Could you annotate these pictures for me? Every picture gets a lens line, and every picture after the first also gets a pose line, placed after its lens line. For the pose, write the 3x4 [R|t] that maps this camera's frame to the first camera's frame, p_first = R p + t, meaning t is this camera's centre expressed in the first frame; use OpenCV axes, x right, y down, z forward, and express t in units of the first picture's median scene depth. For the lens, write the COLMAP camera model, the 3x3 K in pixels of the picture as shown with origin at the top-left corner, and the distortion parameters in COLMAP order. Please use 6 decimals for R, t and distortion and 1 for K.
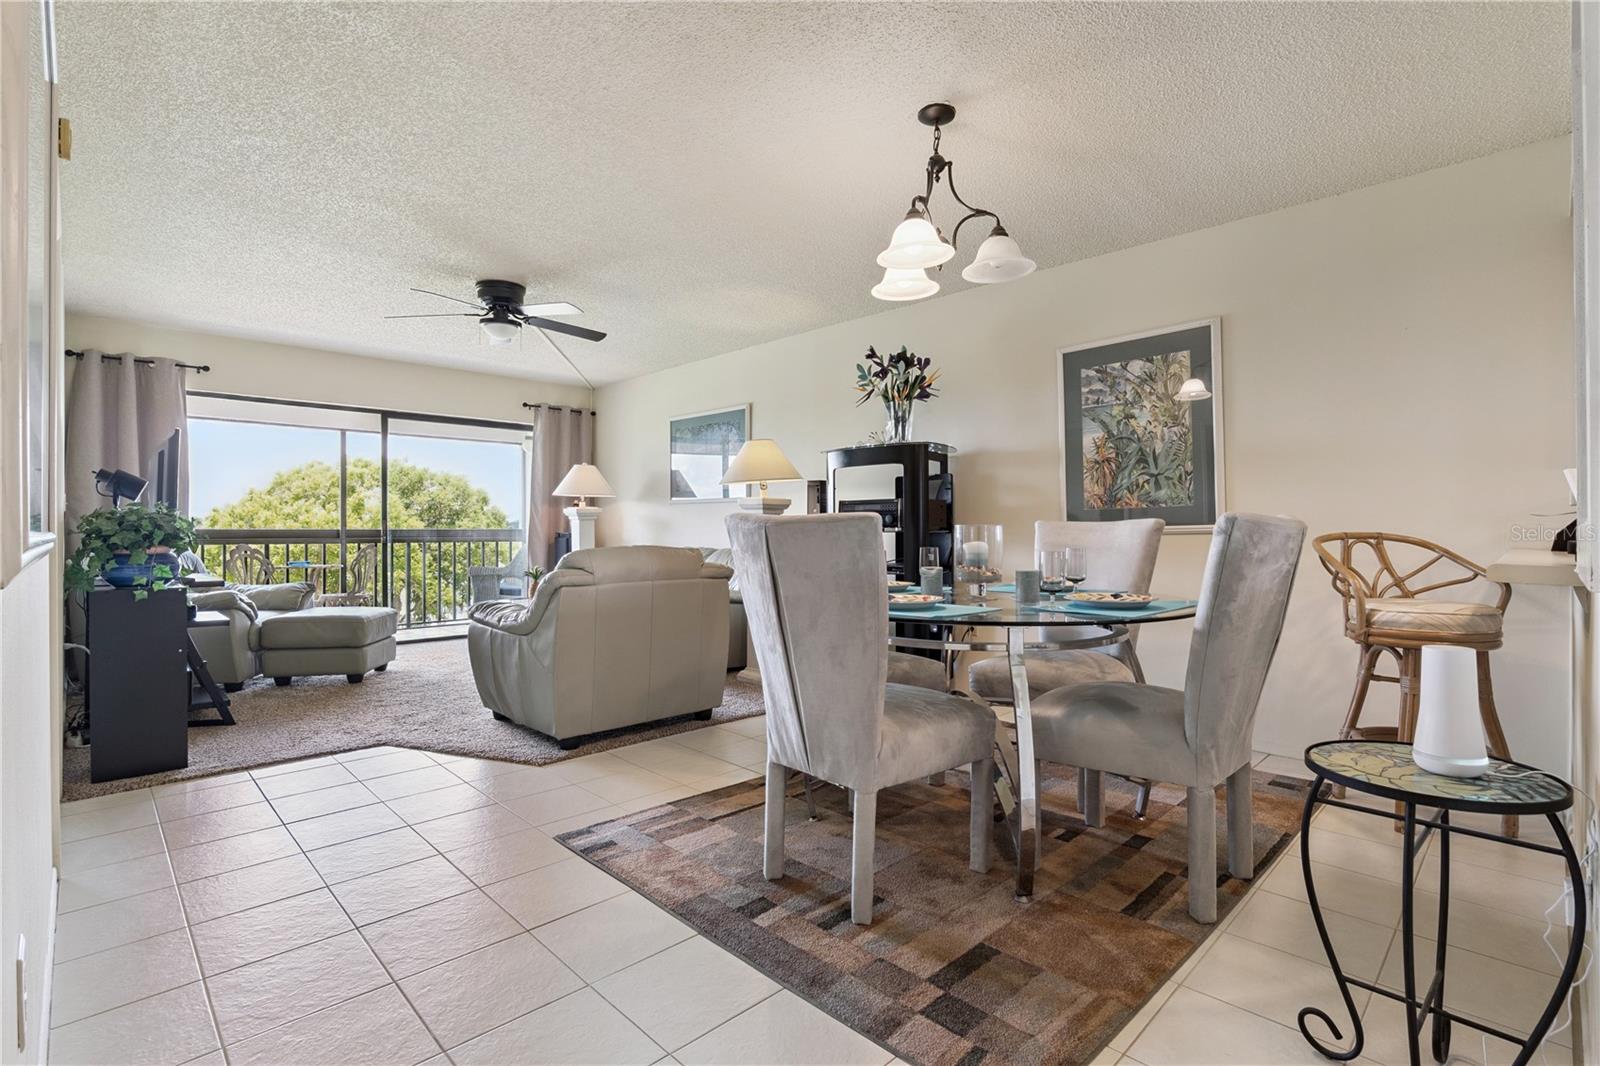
lens RADIAL K [[750.7, 0, 802.7], [0, 750.7, 530.6], [0, 0, 1]] dist [-0.024258, 0.006402]
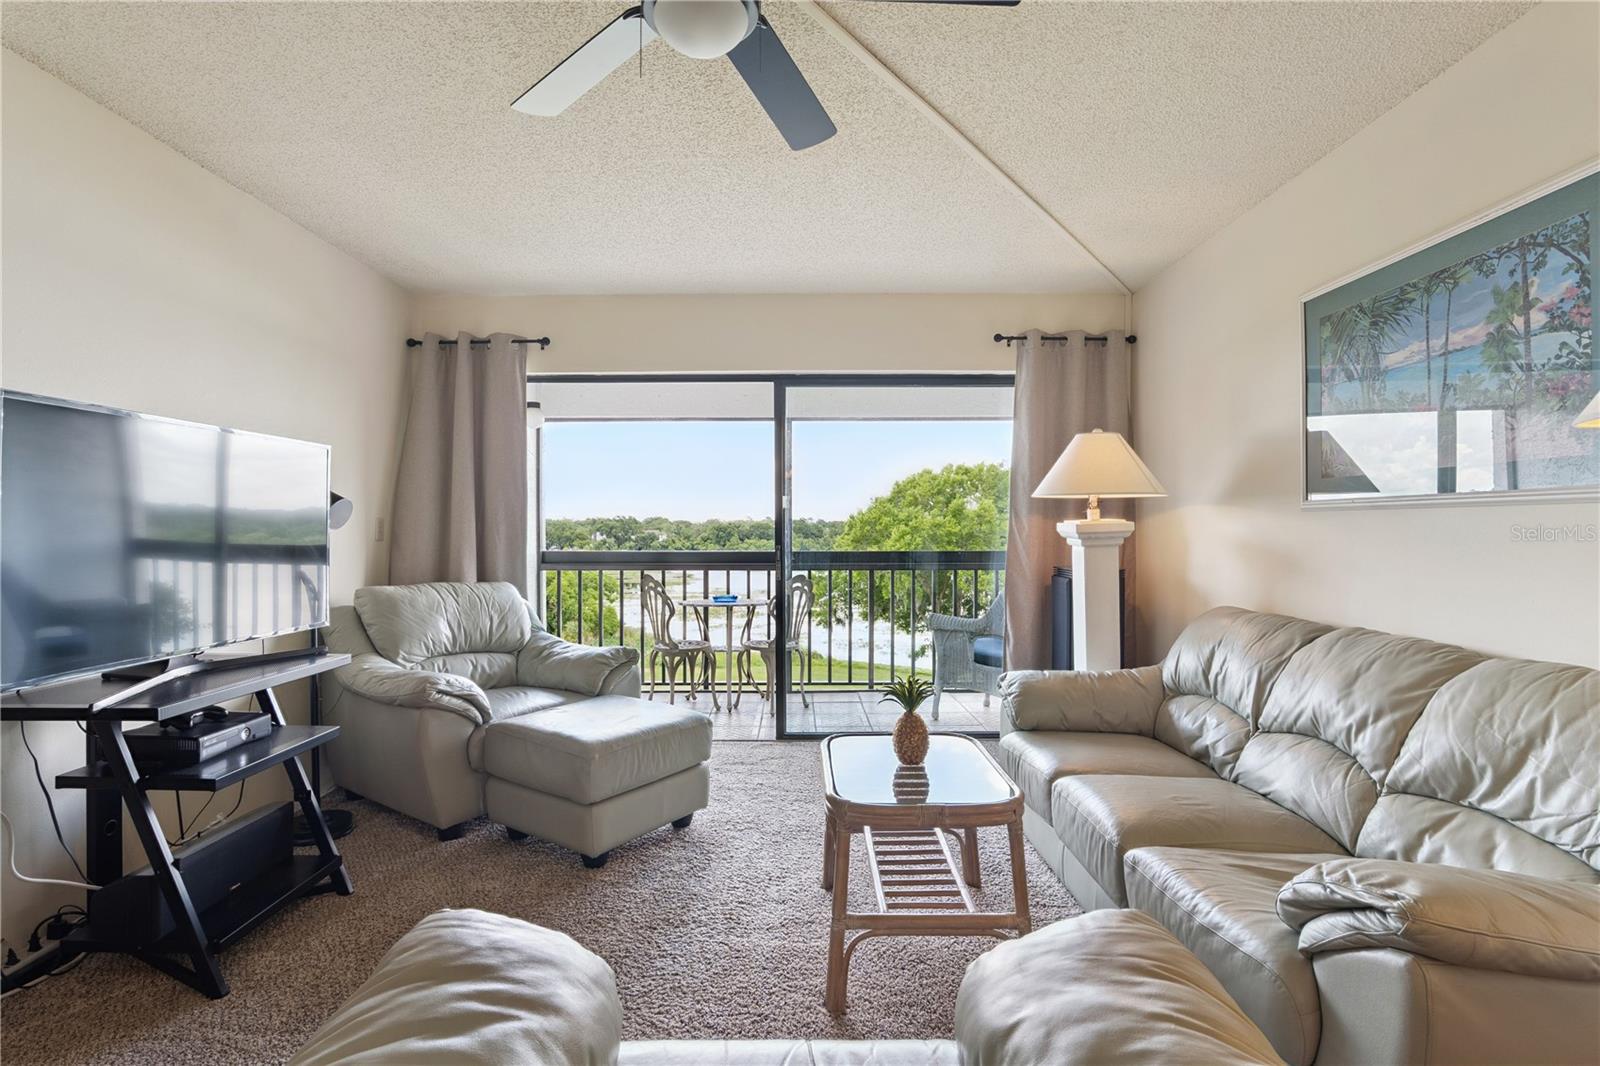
lens RADIAL K [[750.7, 0, 794.1], [0, 750.7, 530.4], [0, 0, 1]] dist [-0.024258, 0.006402]
pose [[0.708642, -0.001620, -0.705566, -0.132420], [0.000611, 0.999998, -0.001682, -0.036243], [0.705568, 0.000761, 0.708642, 0.778660]]
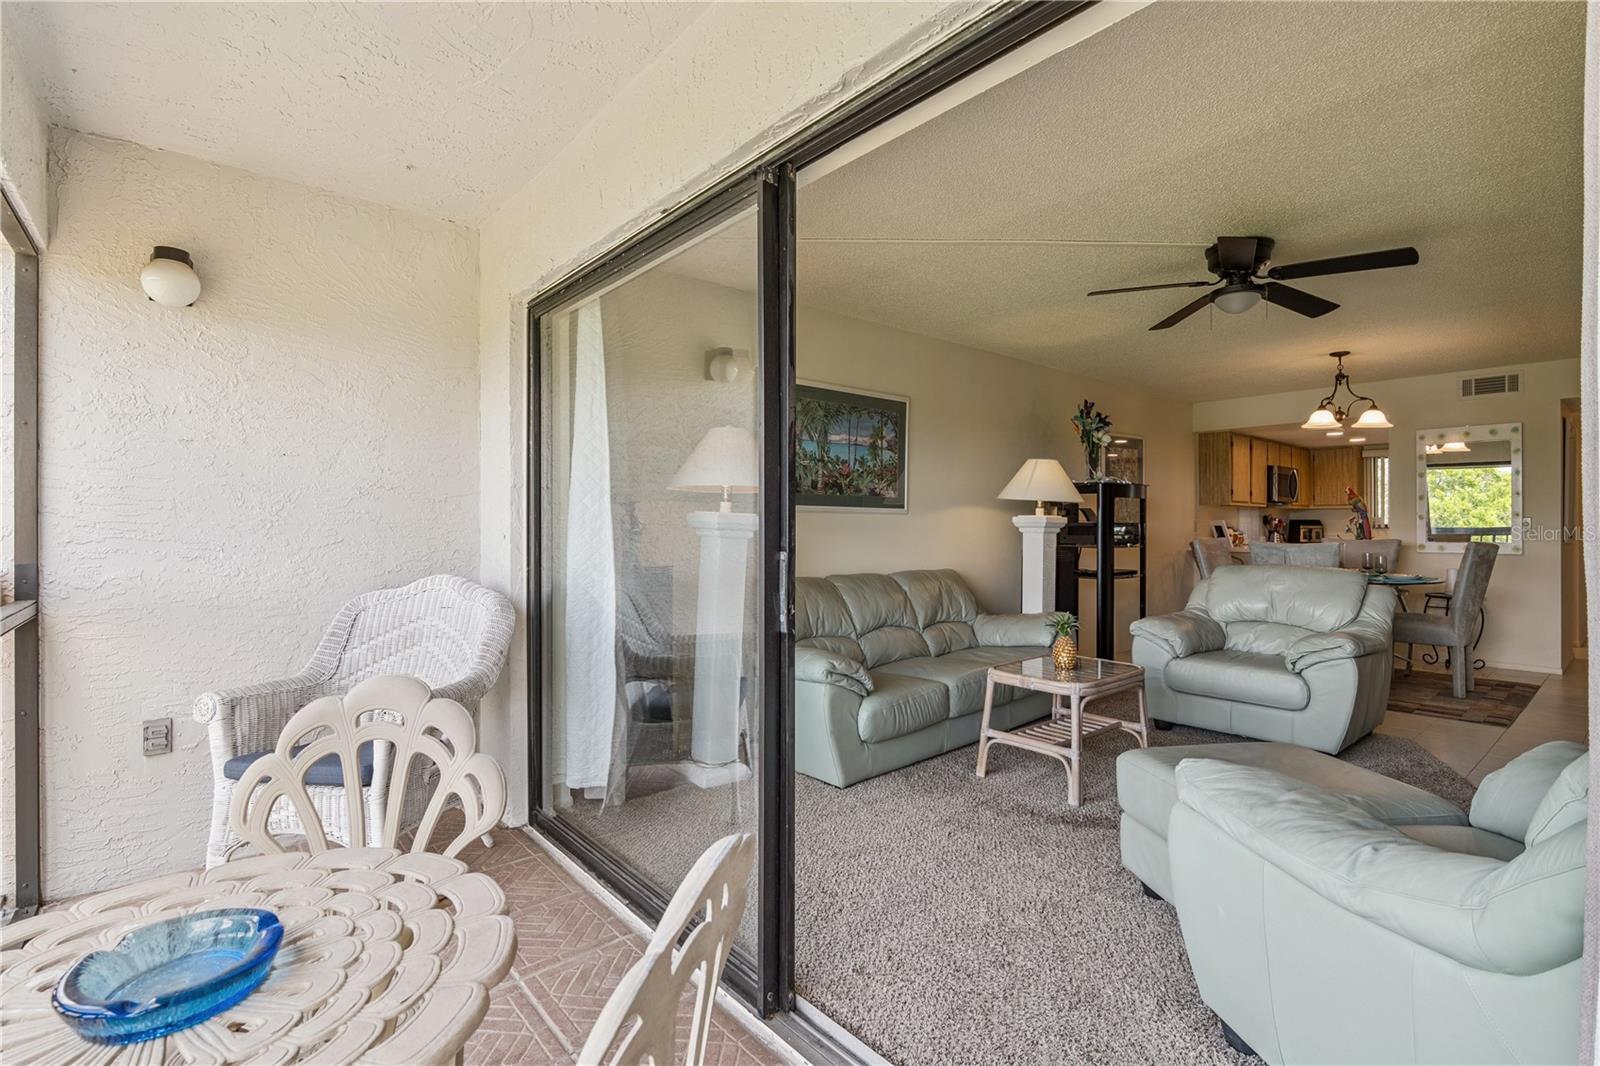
lens RADIAL K [[750.7, 0, 801.0], [0, 750.7, 522.6], [0, 0, 1]] dist [-0.024258, 0.006402]
pose [[0.074926, -0.001179, 0.997188, -1.199383], [-0.003028, 0.999994, 0.001410, -0.040085], [-0.997184, -0.003125, 0.074922, 1.380707]]
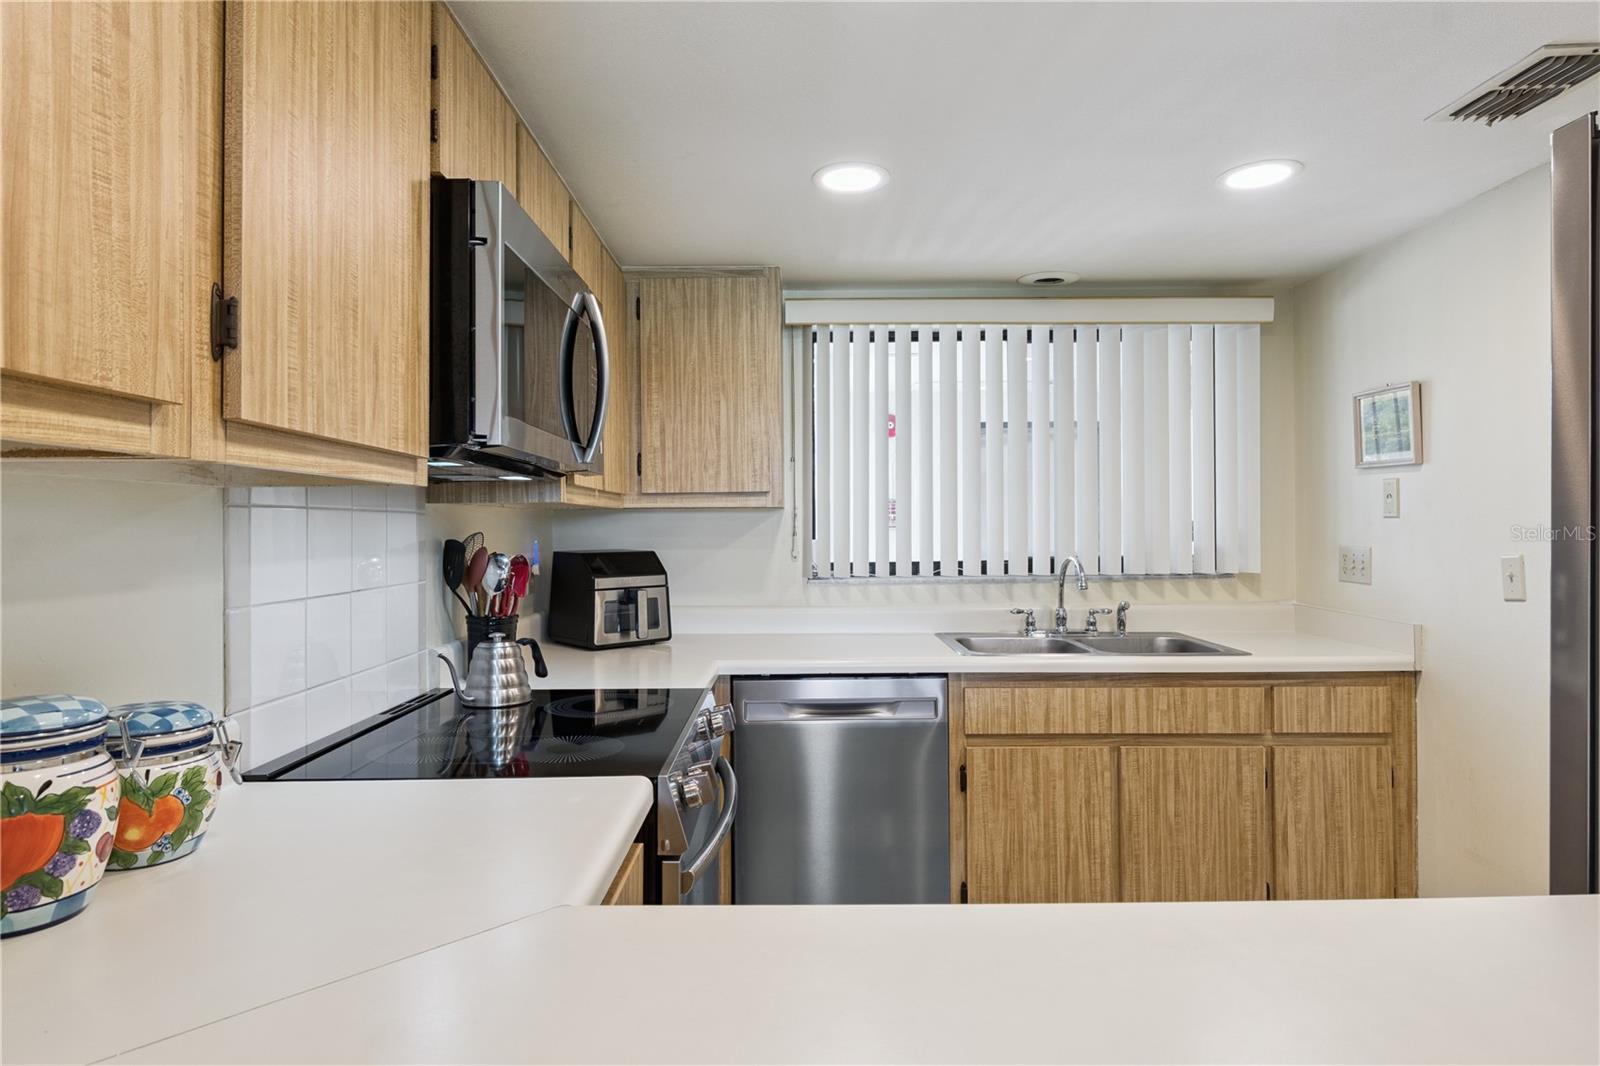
lens RADIAL K [[919.1, 0, 810.6], [0, 919.1, 525.5], [0, 0, 1]] dist [-0.001729, 0.000101]
pose [[-0.721565, -0.000146, 0.692347, 0.443887], [-0.001031, 0.999999, -0.000863, -0.067613], [-0.692346, -0.001336, -0.721564, 0.490012]]
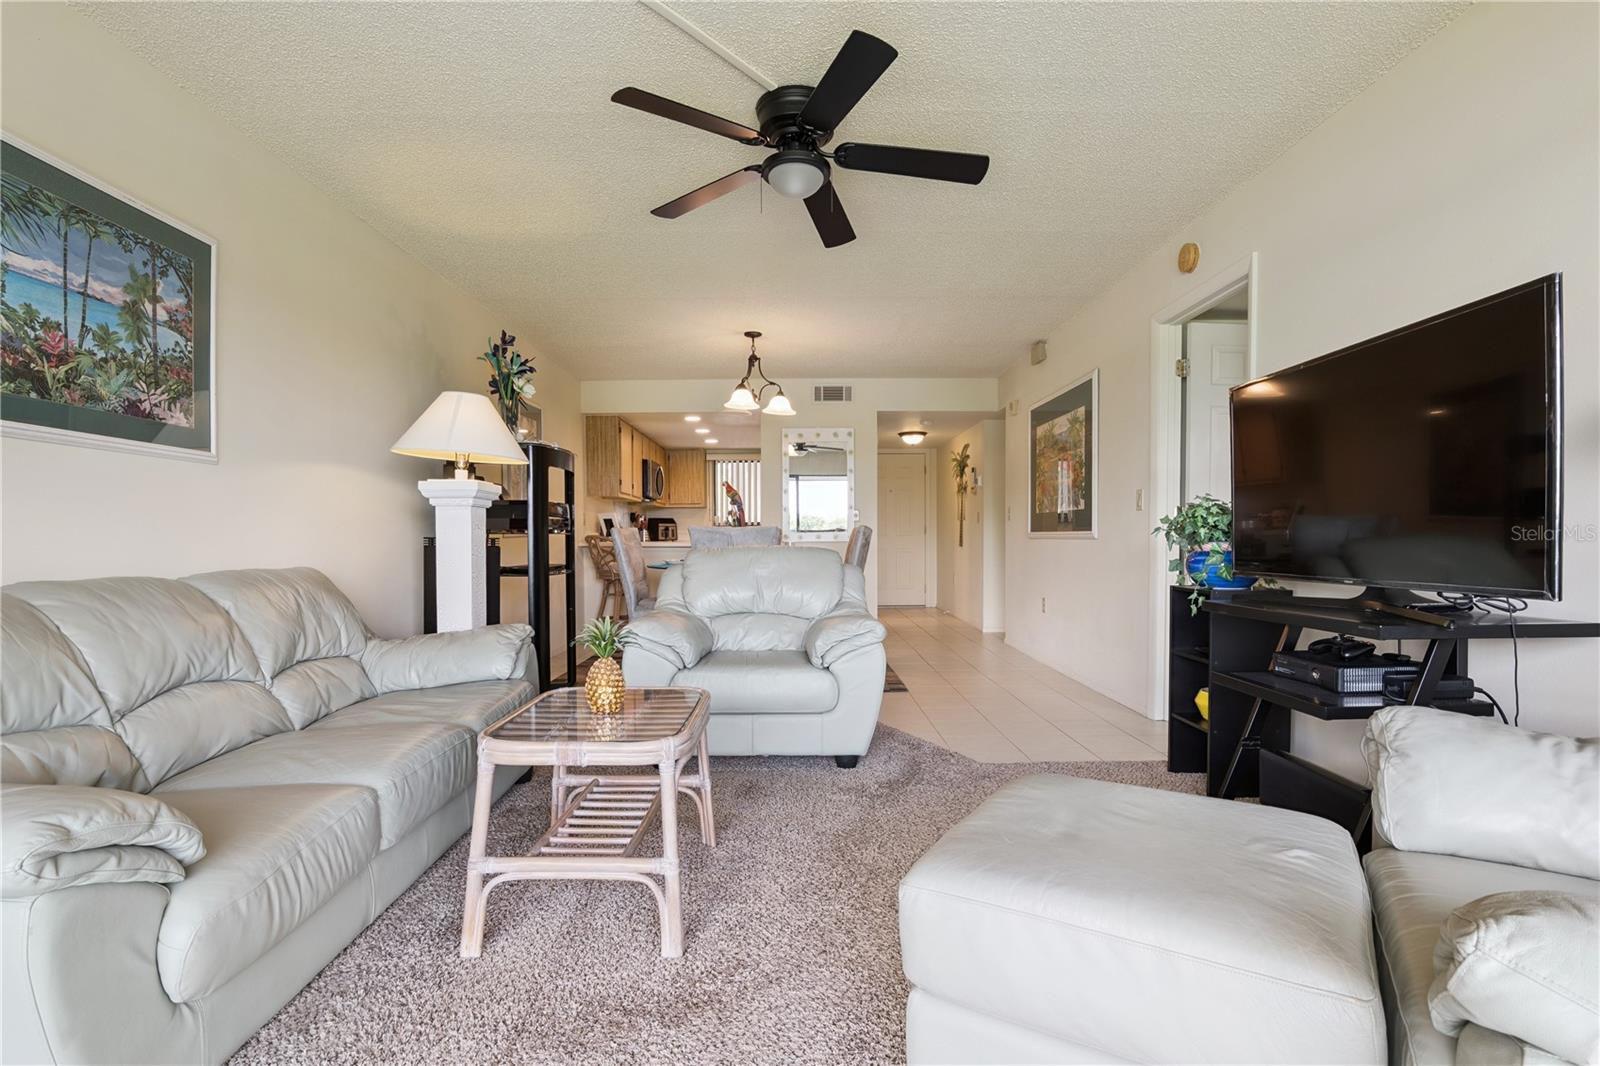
lens RADIAL K [[750.7, 0, 800.9], [0, 750.7, 560.3], [0, 0, 1]] dist [-0.024258, 0.006402]
pose [[-0.718767, -0.022932, 0.694873, -0.809059], [-0.001290, 0.999498, 0.031650, 0.004049], [-0.695250, 0.021853, -0.718436, 1.406087]]
